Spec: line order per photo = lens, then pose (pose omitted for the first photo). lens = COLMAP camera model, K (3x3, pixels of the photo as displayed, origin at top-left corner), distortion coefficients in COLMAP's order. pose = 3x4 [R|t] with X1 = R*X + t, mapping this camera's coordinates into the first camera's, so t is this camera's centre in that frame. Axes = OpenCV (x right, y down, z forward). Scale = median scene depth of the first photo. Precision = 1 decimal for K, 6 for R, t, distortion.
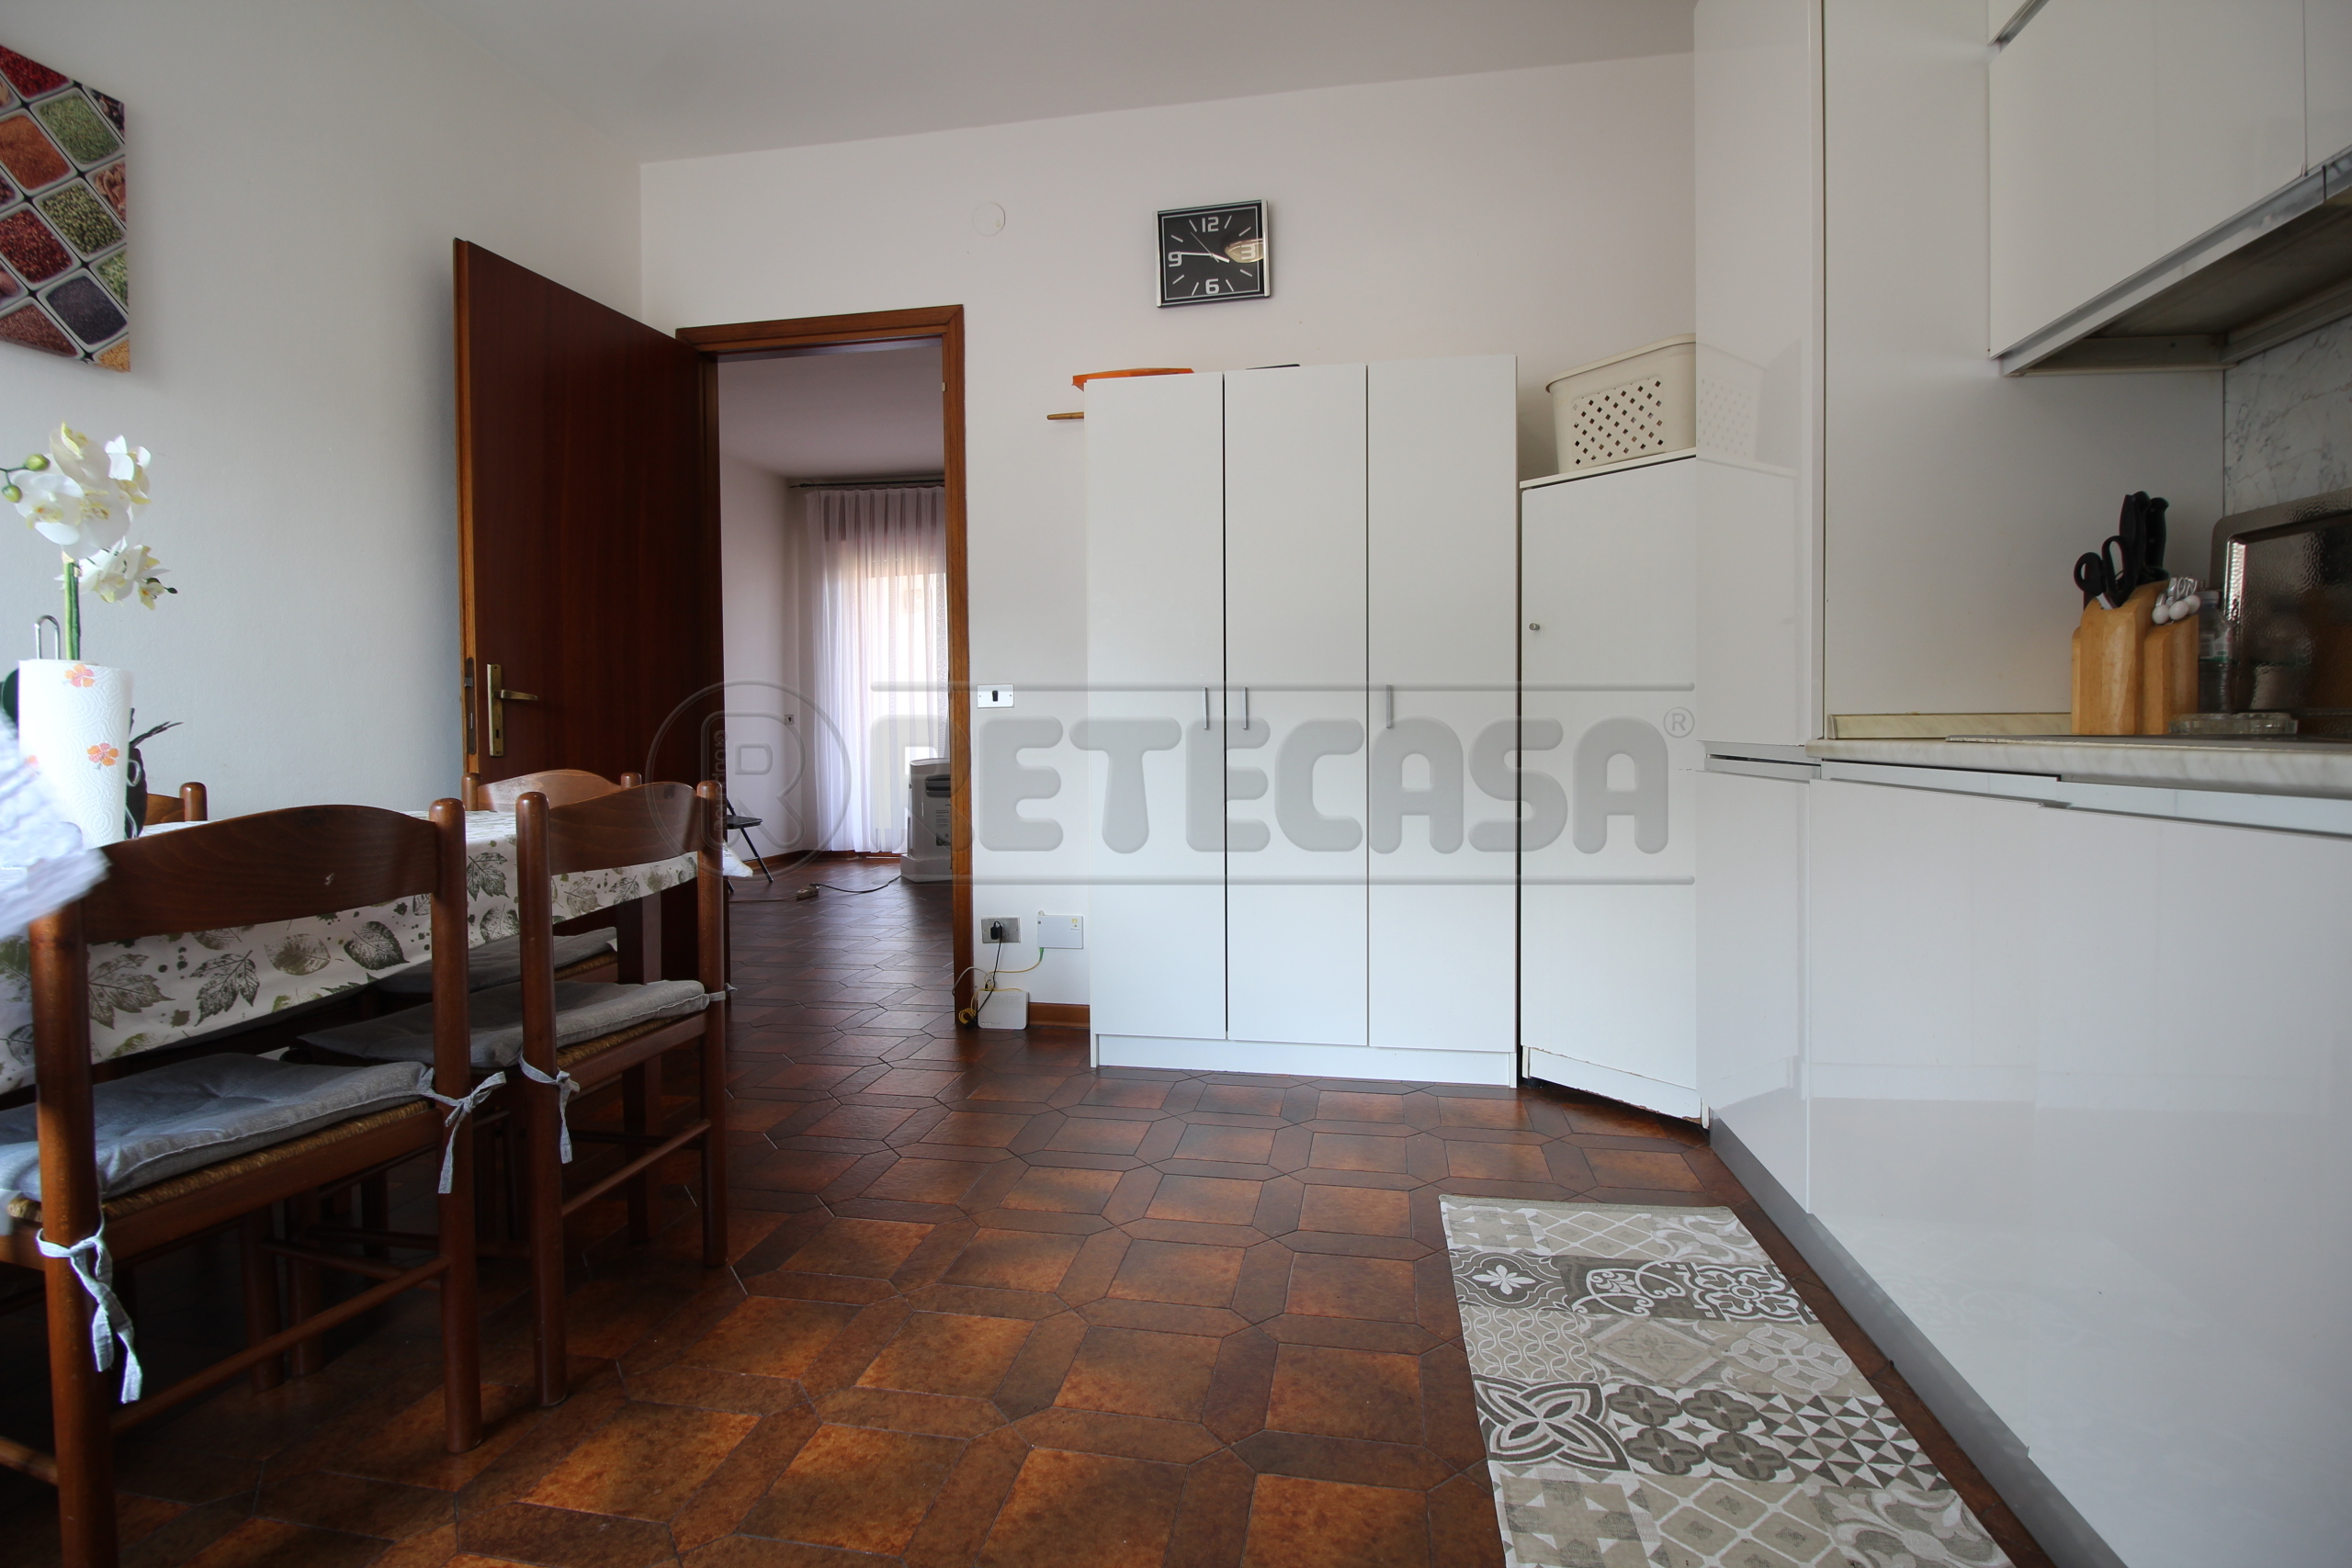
lens RADIAL K [[1096.4, 0, 1174.5], [0, 1096.4, 774.2], [0, 0, 1]] dist [-0.009583, -0.004754]
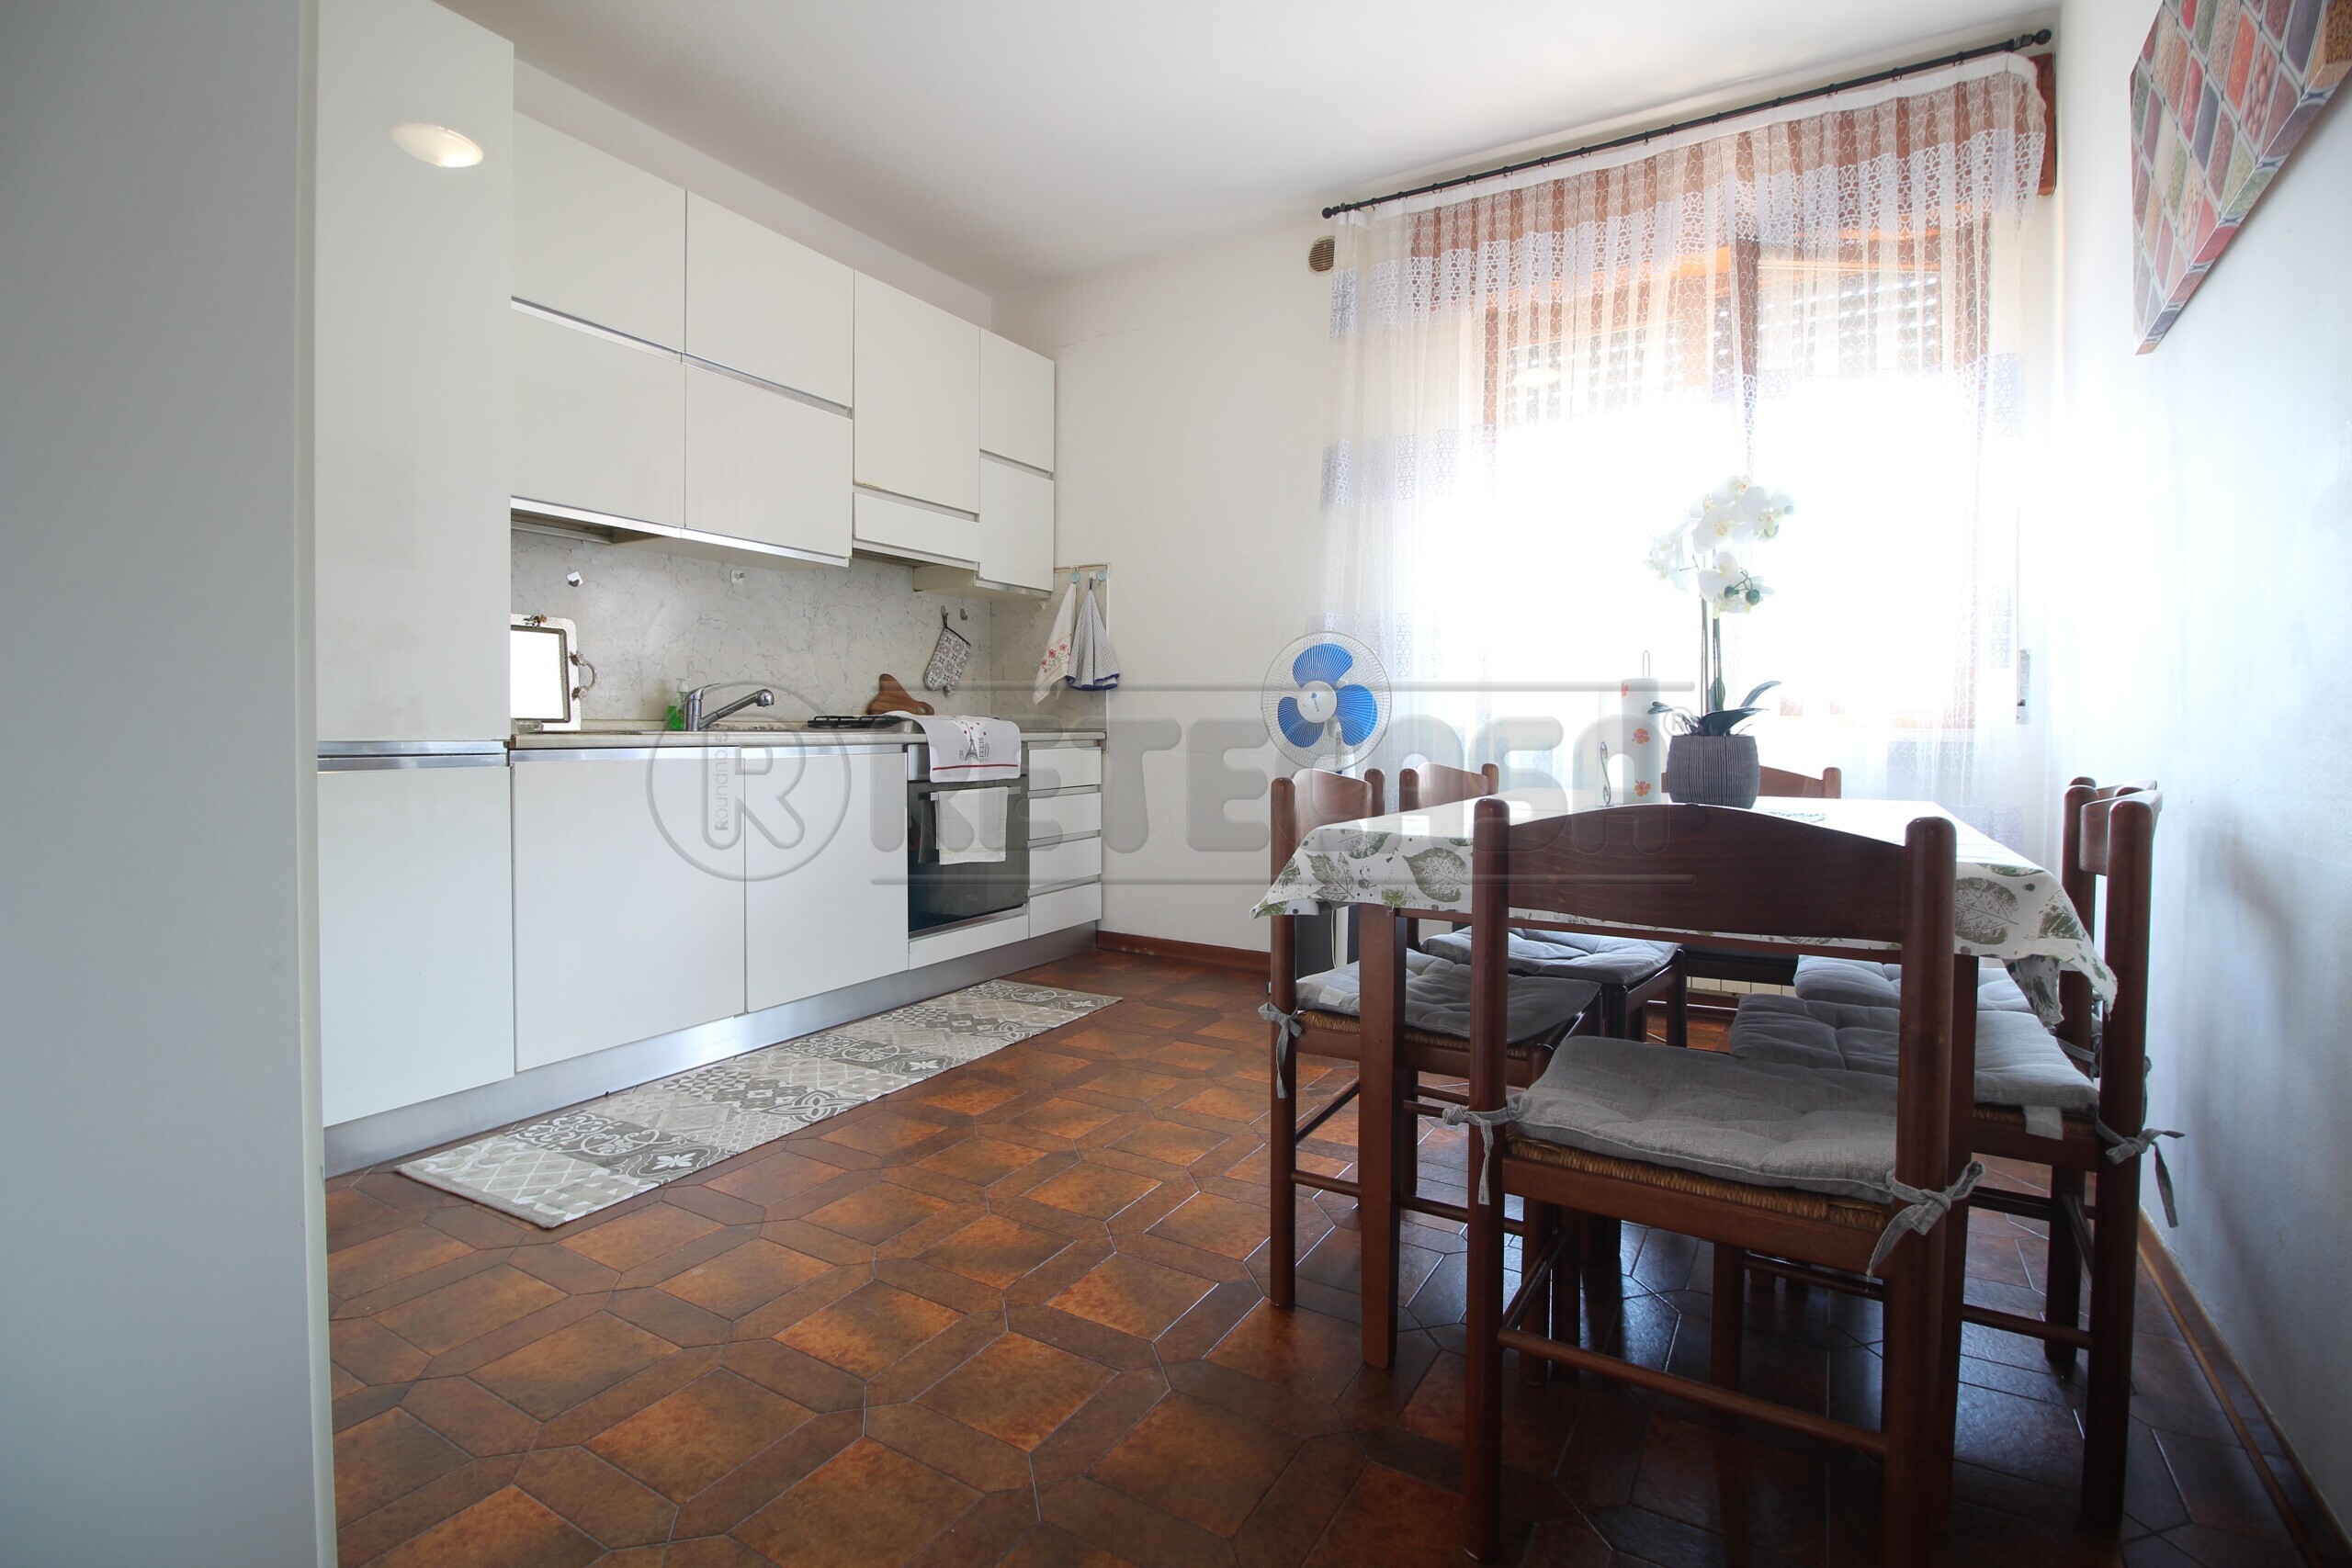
lens RADIAL K [[1096.4, 0, 1179.1], [0, 1096.4, 766.9], [0, 0, 1]] dist [-0.009583, -0.004754]
pose [[-0.937596, -0.008526, 0.347621, -0.773731], [0.017299, 0.997318, 0.071120, -0.084508], [-0.347295, 0.072695, -0.934934, 2.200074]]
